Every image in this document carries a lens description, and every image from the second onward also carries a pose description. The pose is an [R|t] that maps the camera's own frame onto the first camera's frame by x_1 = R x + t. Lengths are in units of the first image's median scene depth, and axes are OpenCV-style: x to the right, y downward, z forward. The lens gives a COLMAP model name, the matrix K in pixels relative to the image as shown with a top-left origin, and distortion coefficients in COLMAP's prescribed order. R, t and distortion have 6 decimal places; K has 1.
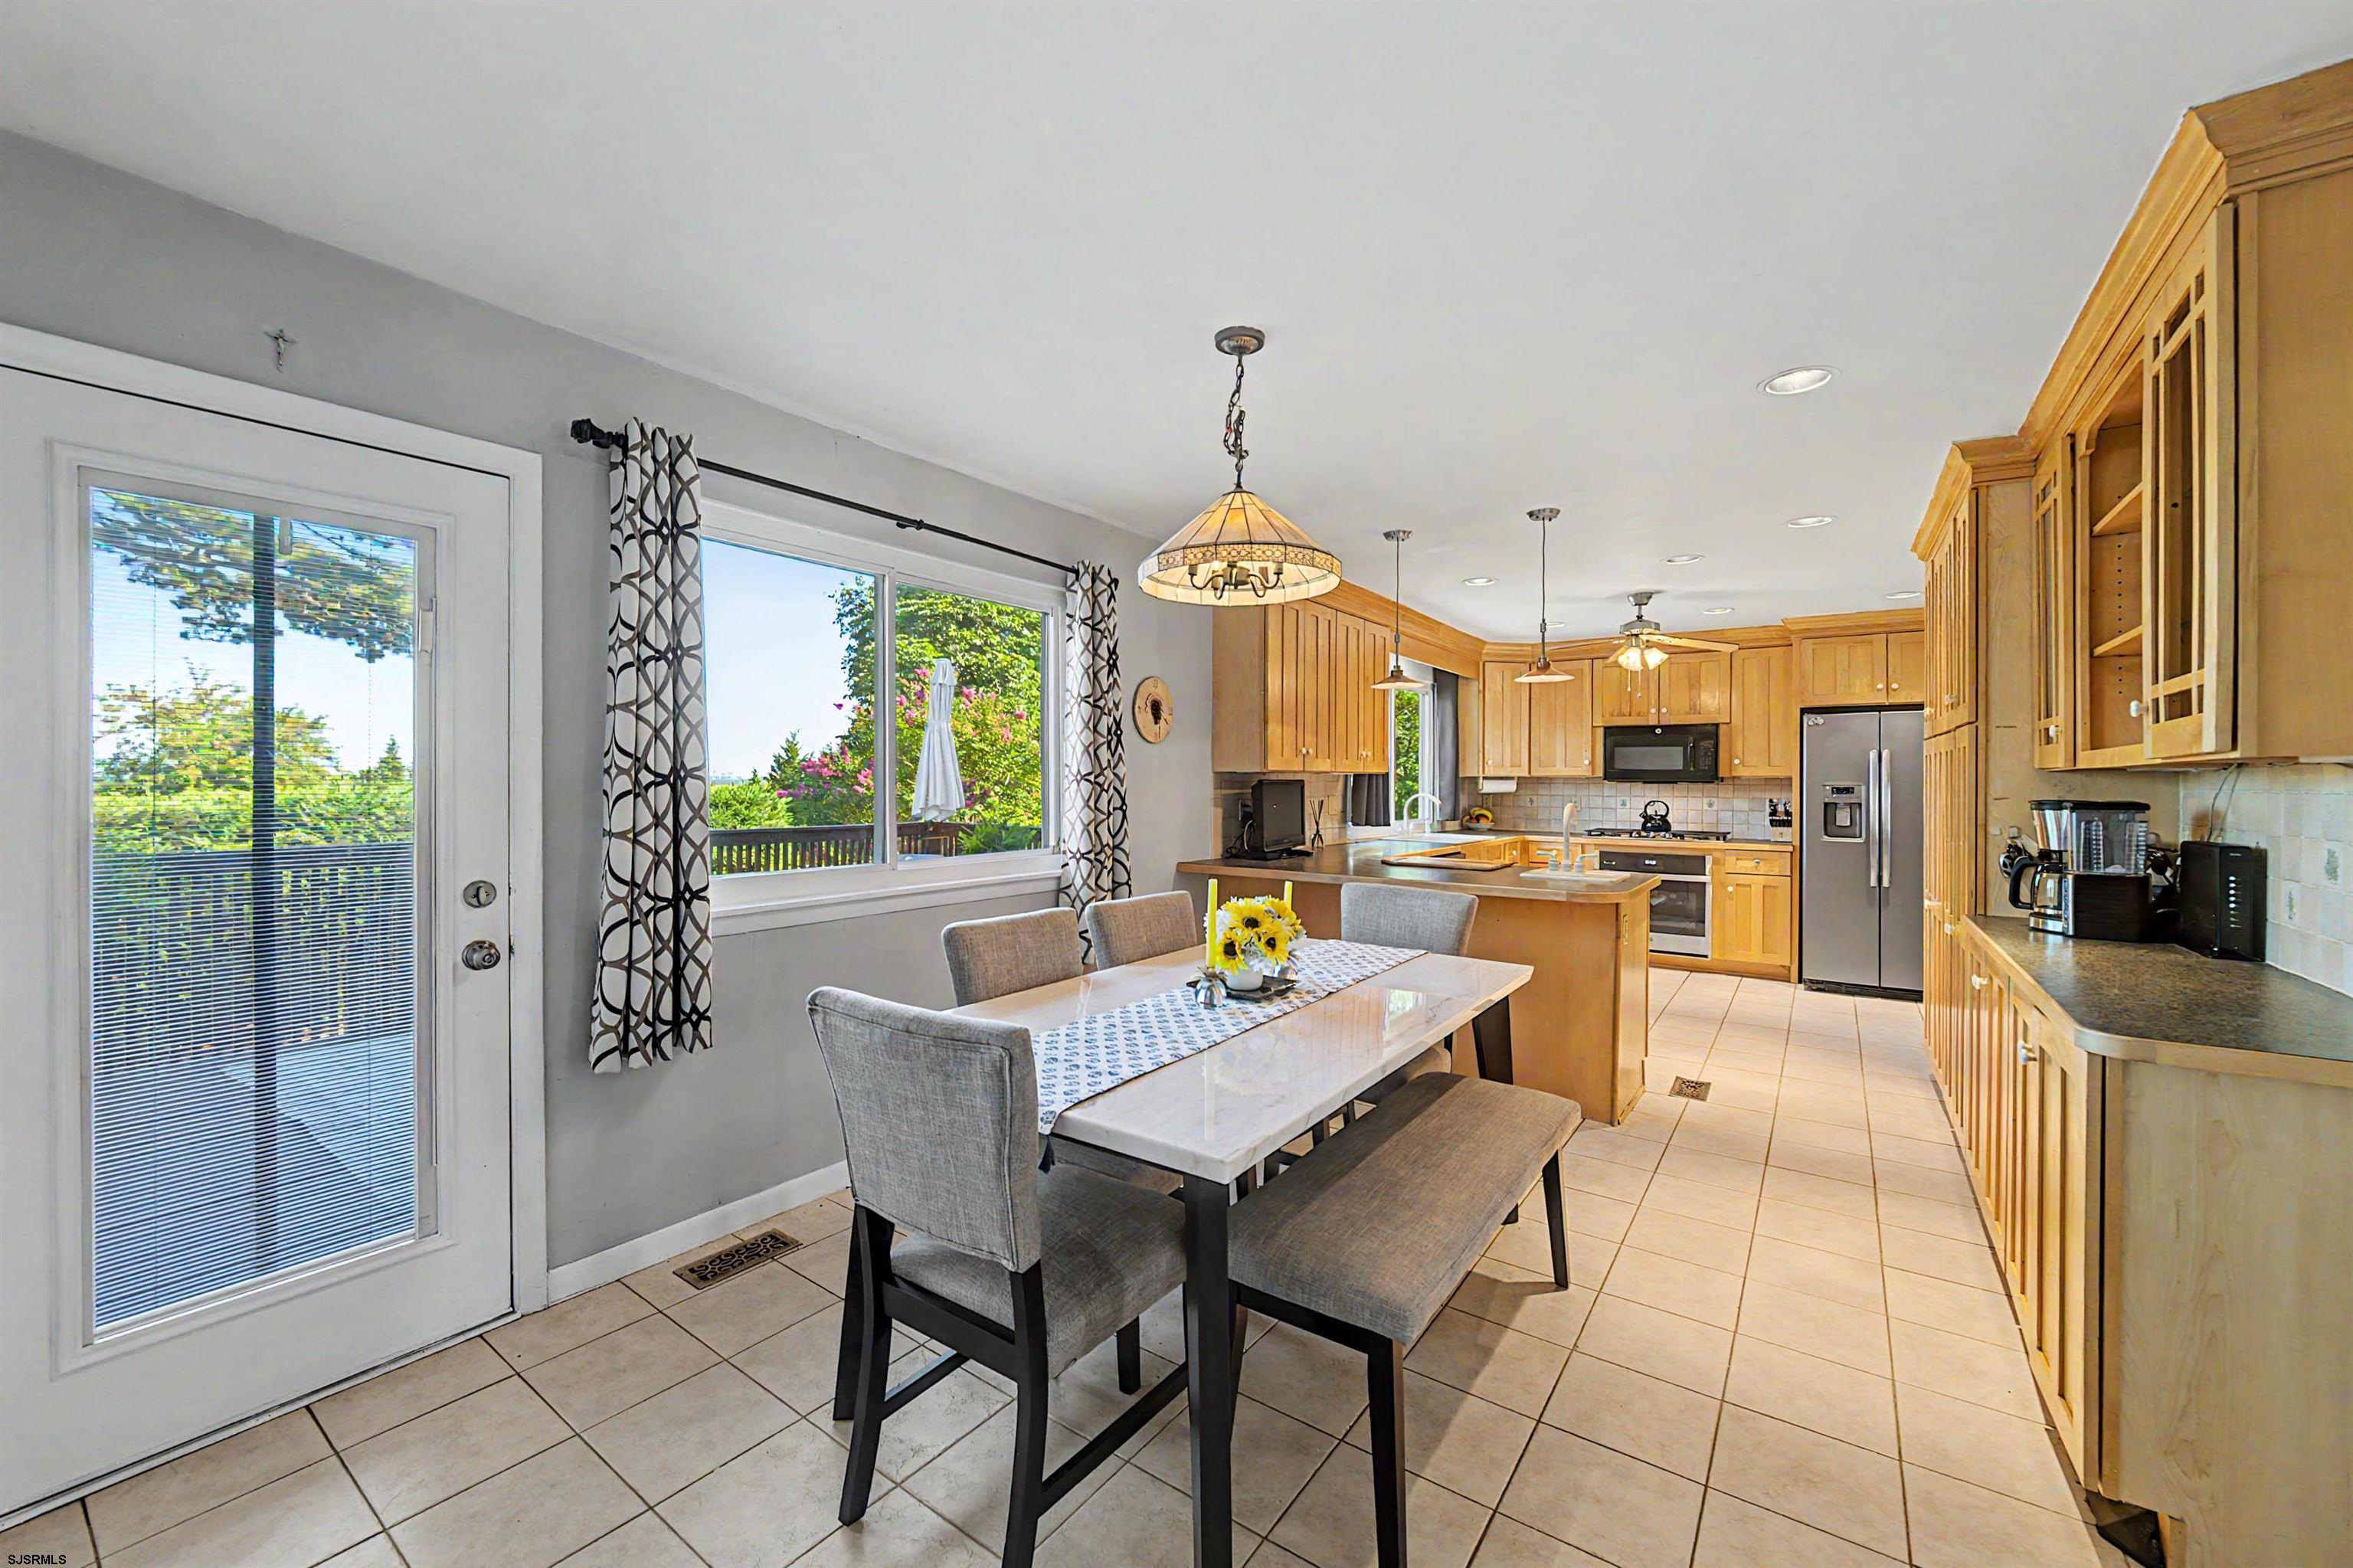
lens RADIAL K [[923.8, 0, 1158.3], [0, 923.8, 782.0], [0, 0, 1]] dist [-0.008747, 0.000002]
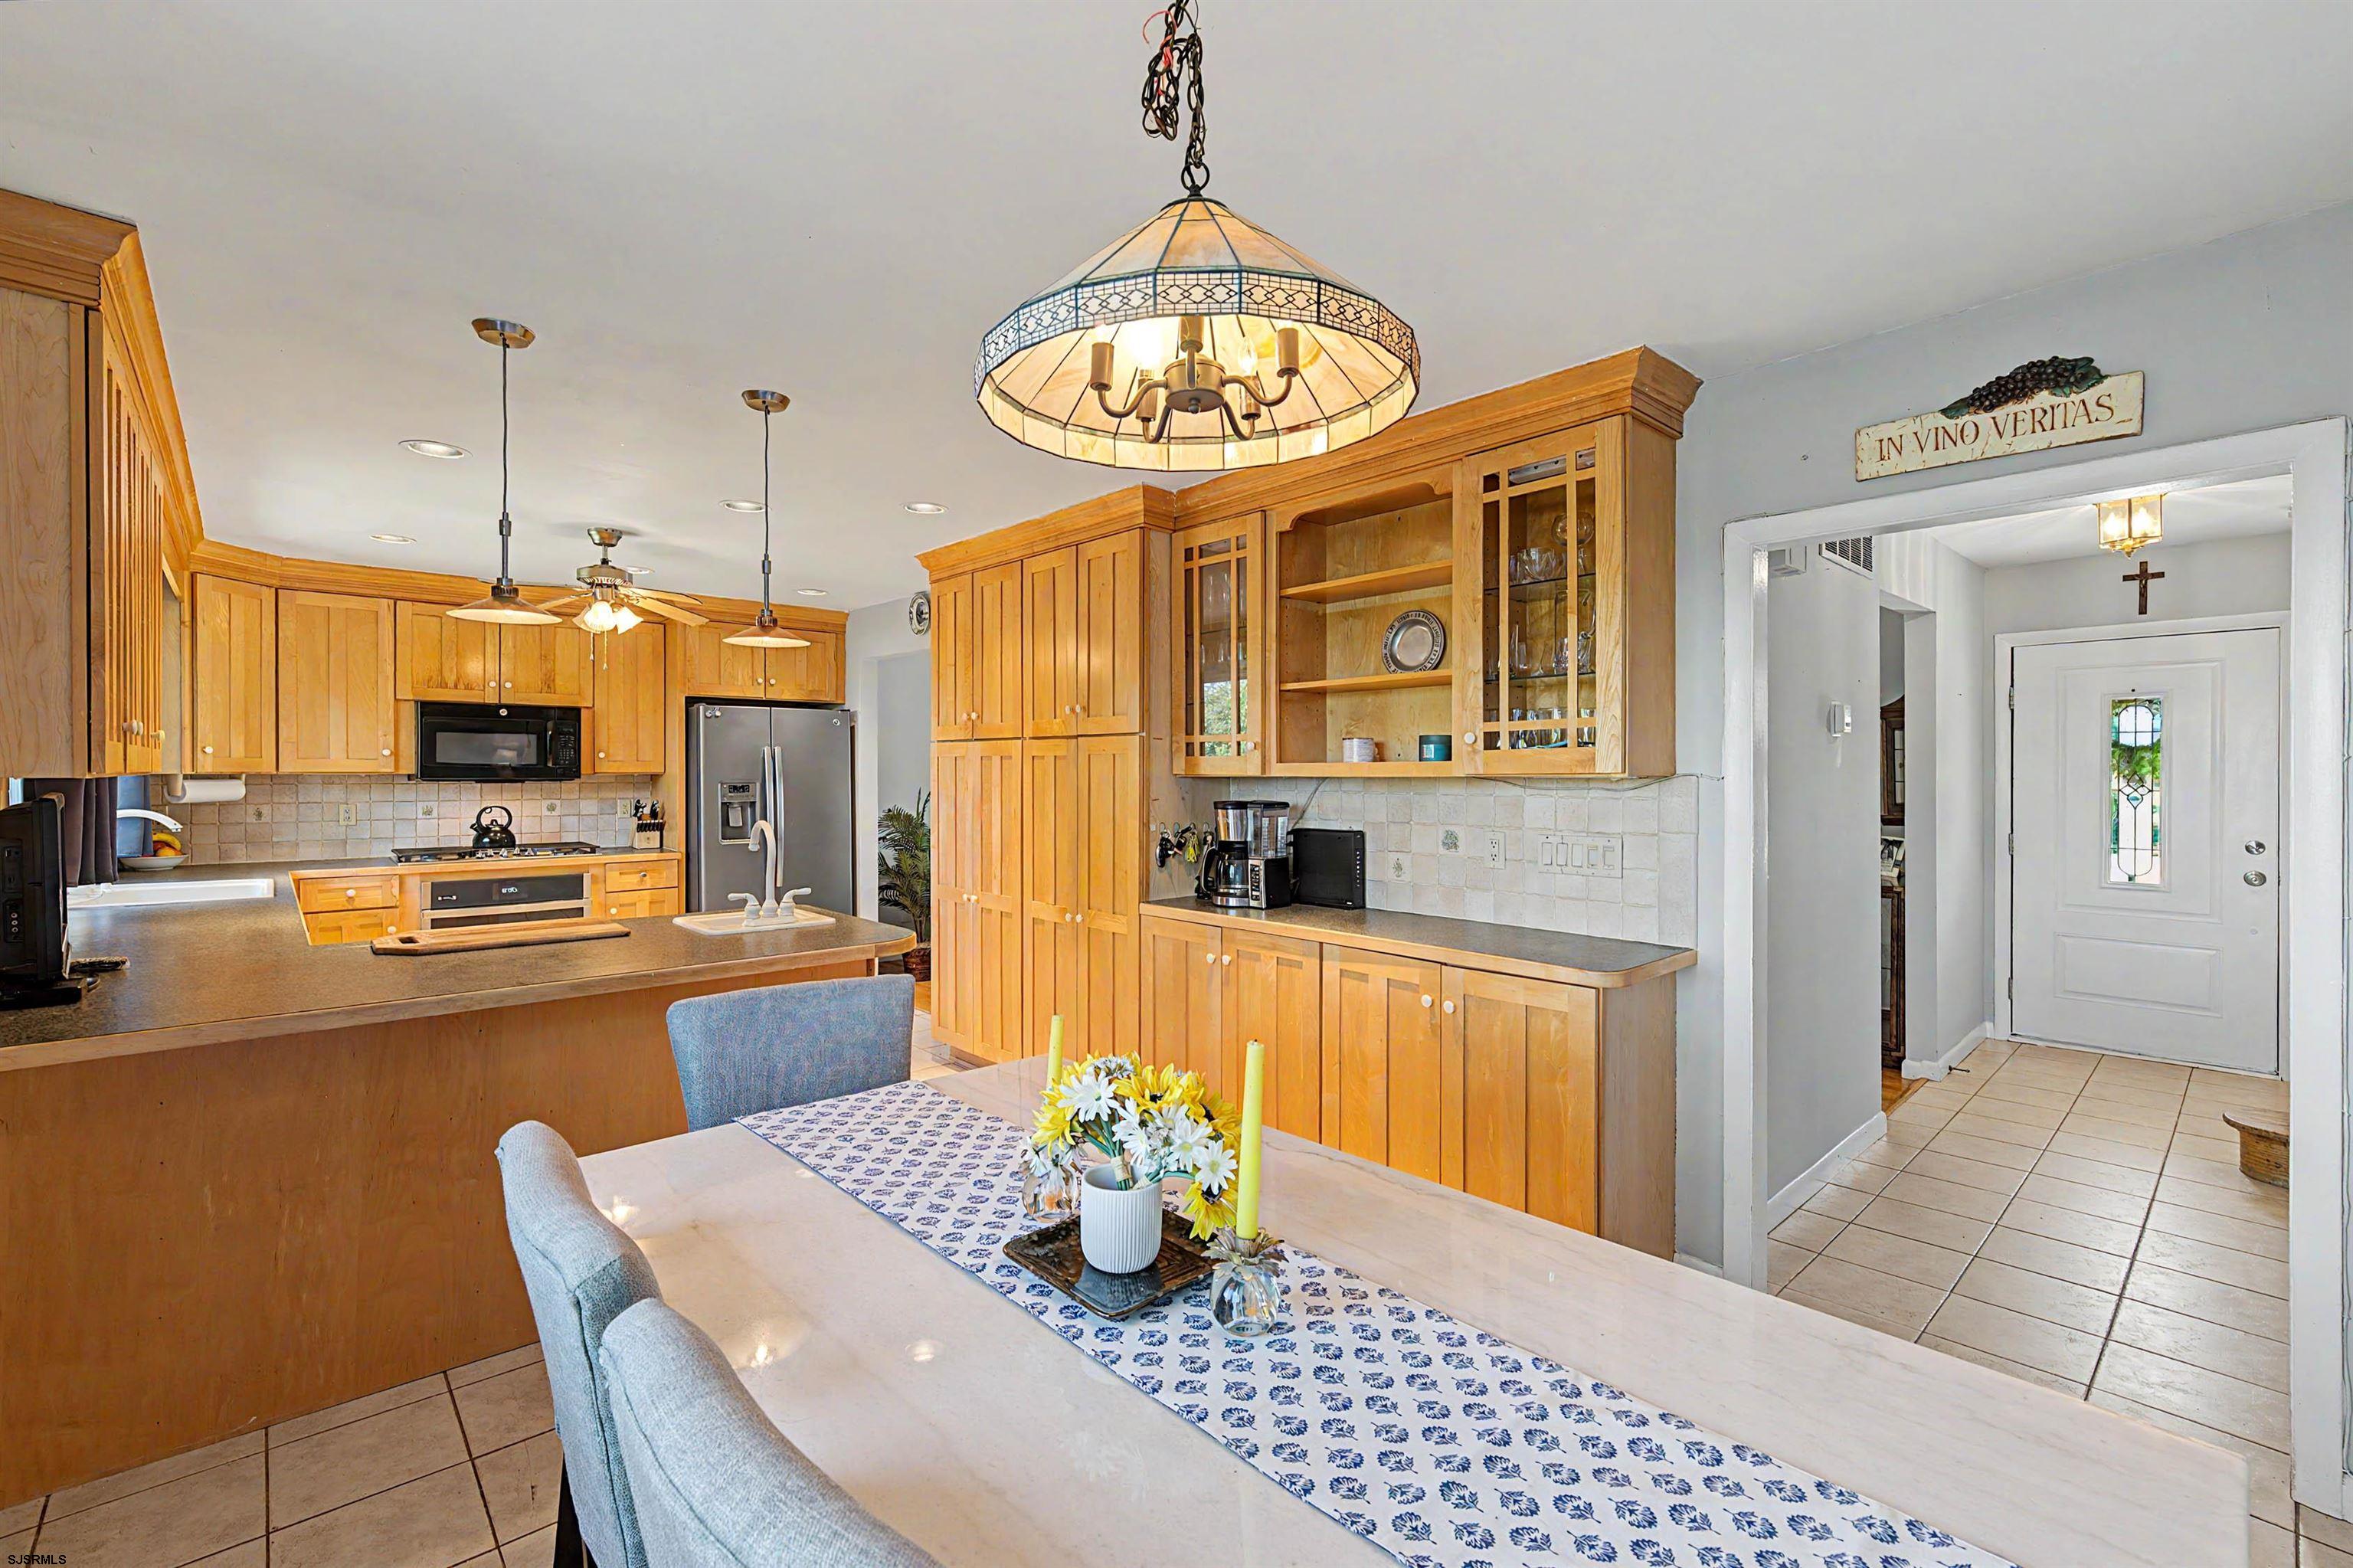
lens RADIAL K [[1012.3, 0, 1162.9], [0, 1012.3, 779.2], [0, 0, 1]] dist [-0.000523, 0.000670]
pose [[0.203405, -0.012175, 0.979019, -0.144129], [0.001690, 0.999926, 0.012084, -0.010229], [-0.979093, -0.000803, 0.203411, 0.310832]]
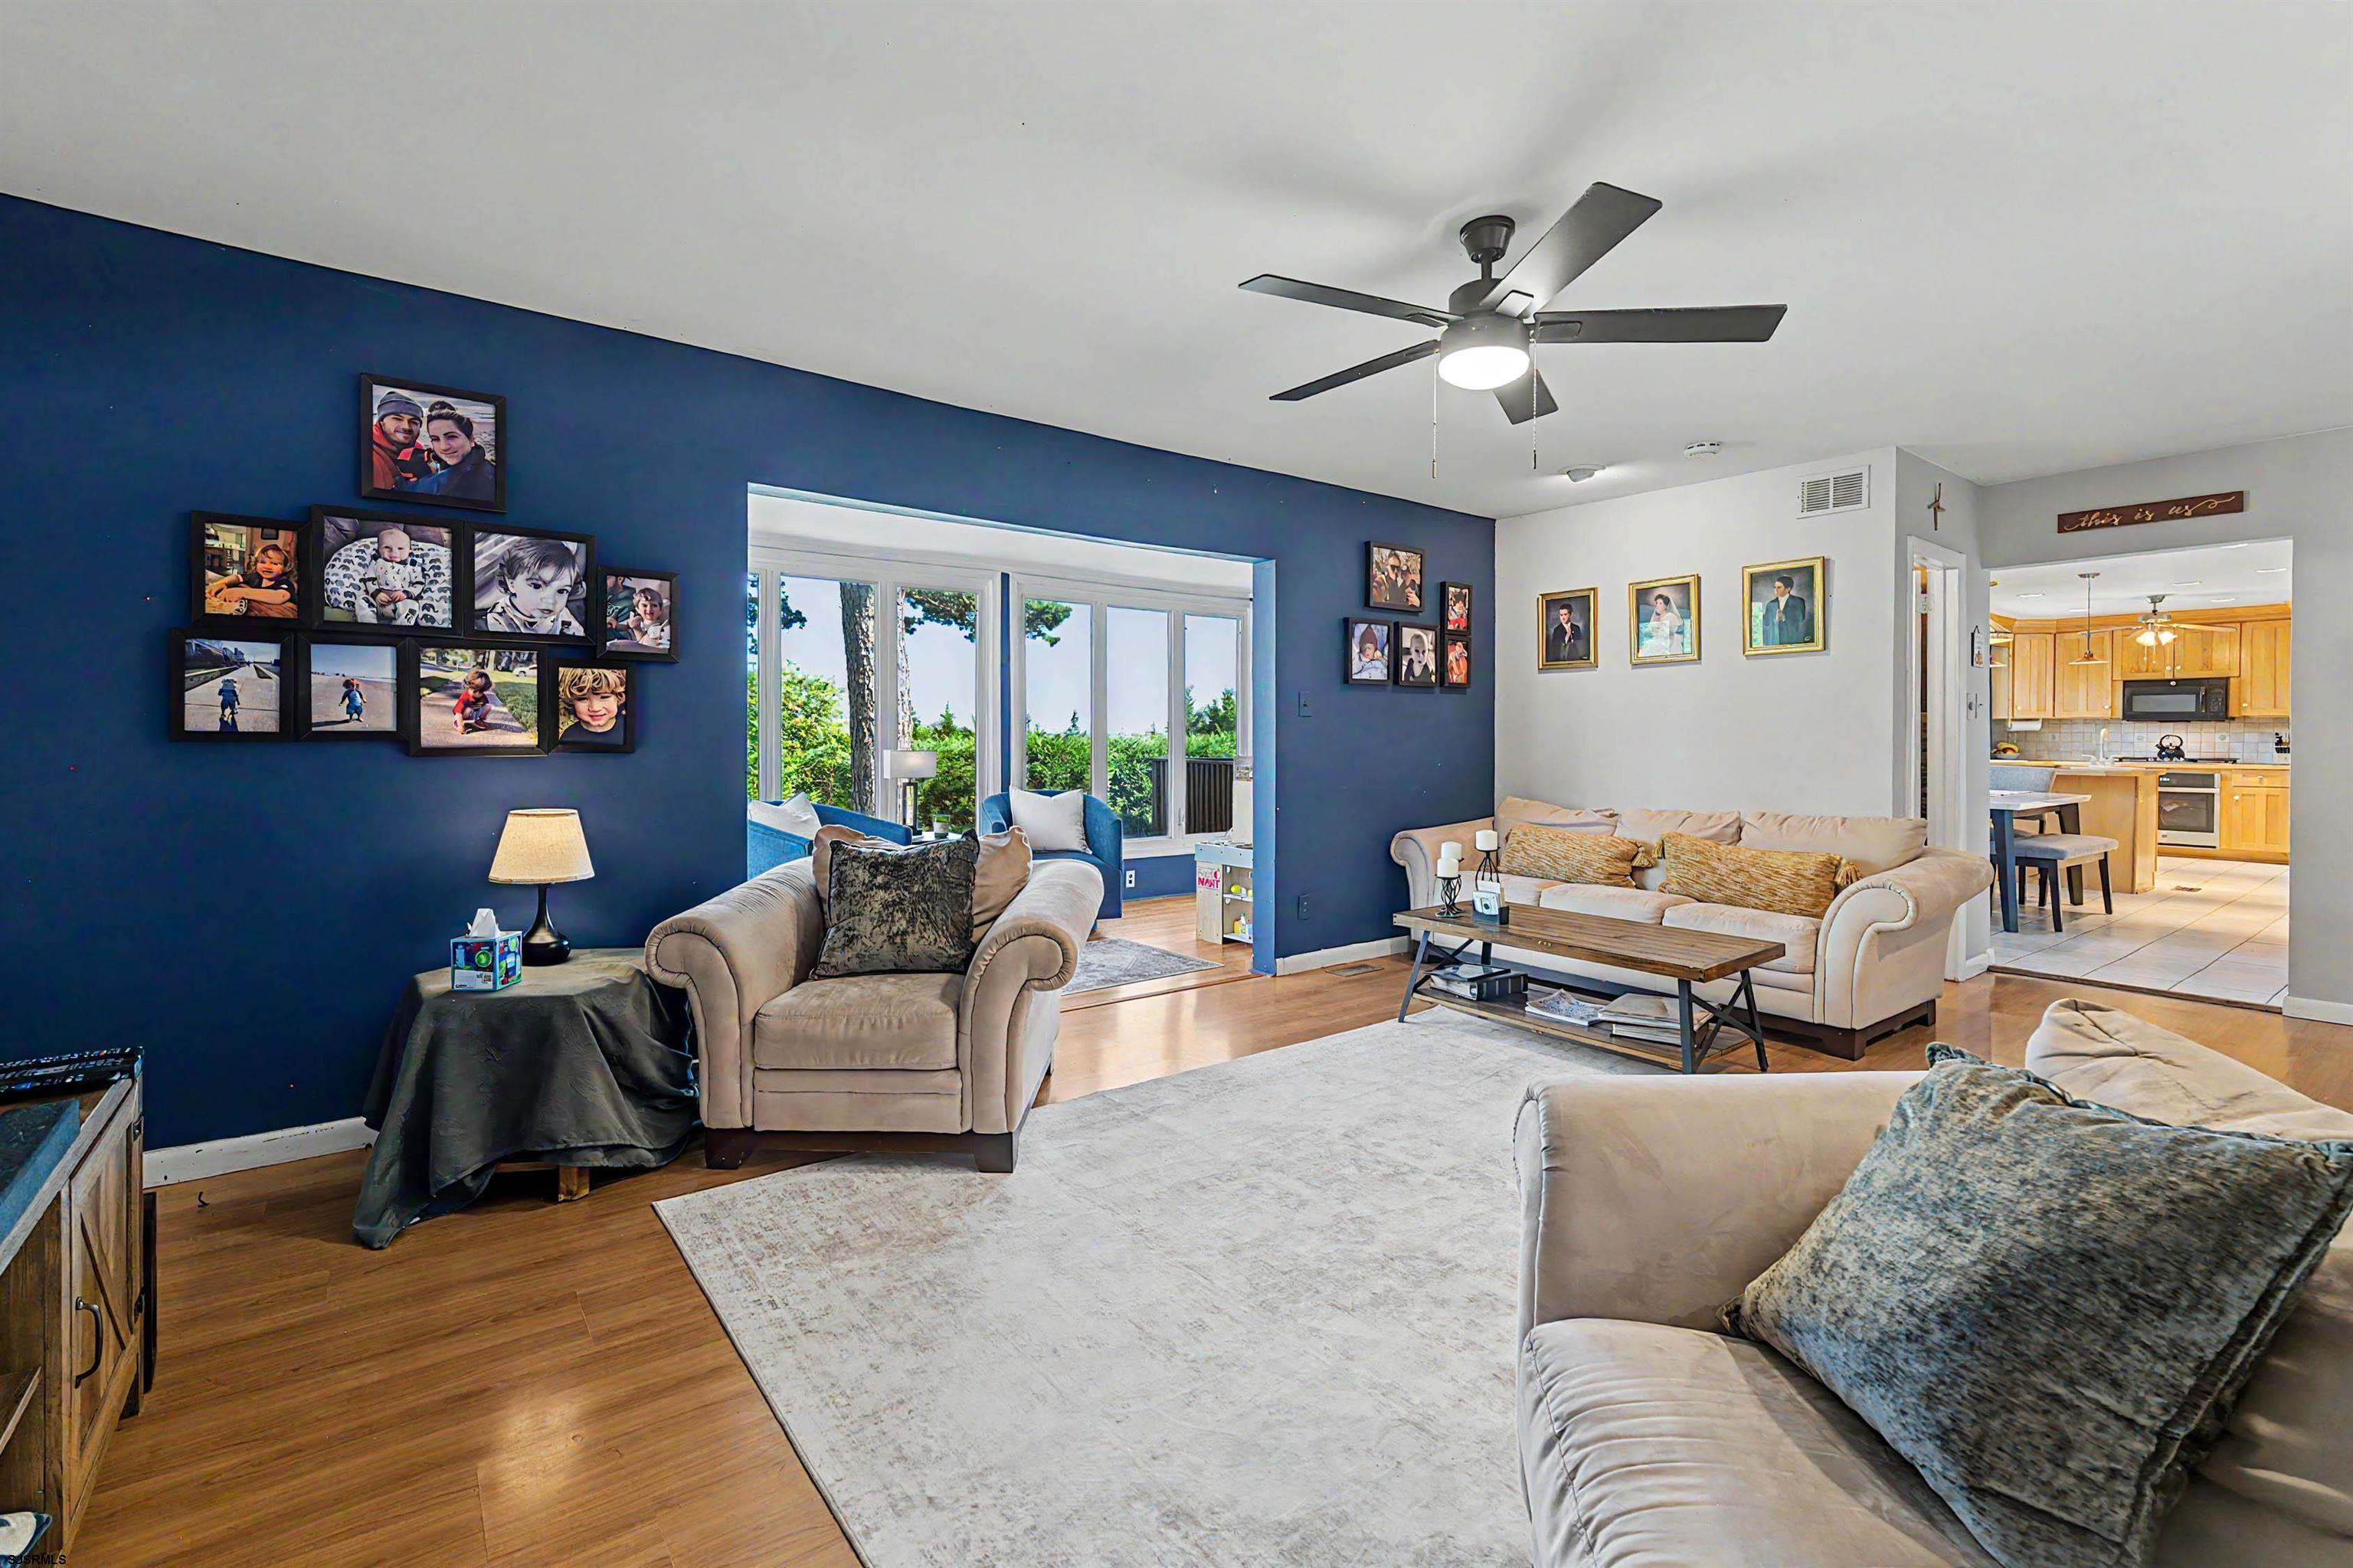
lens RADIAL K [[1012.3, 0, 1169.1], [0, 1012.3, 746.4], [0, 0, 1]] dist [-0.000523, 0.000670]
pose [[0.955843, -0.000053, -0.293878, -0.420752], [0.002702, 0.999959, 0.008610, 0.020194], [0.293866, -0.009024, 0.955804, -0.837902]]
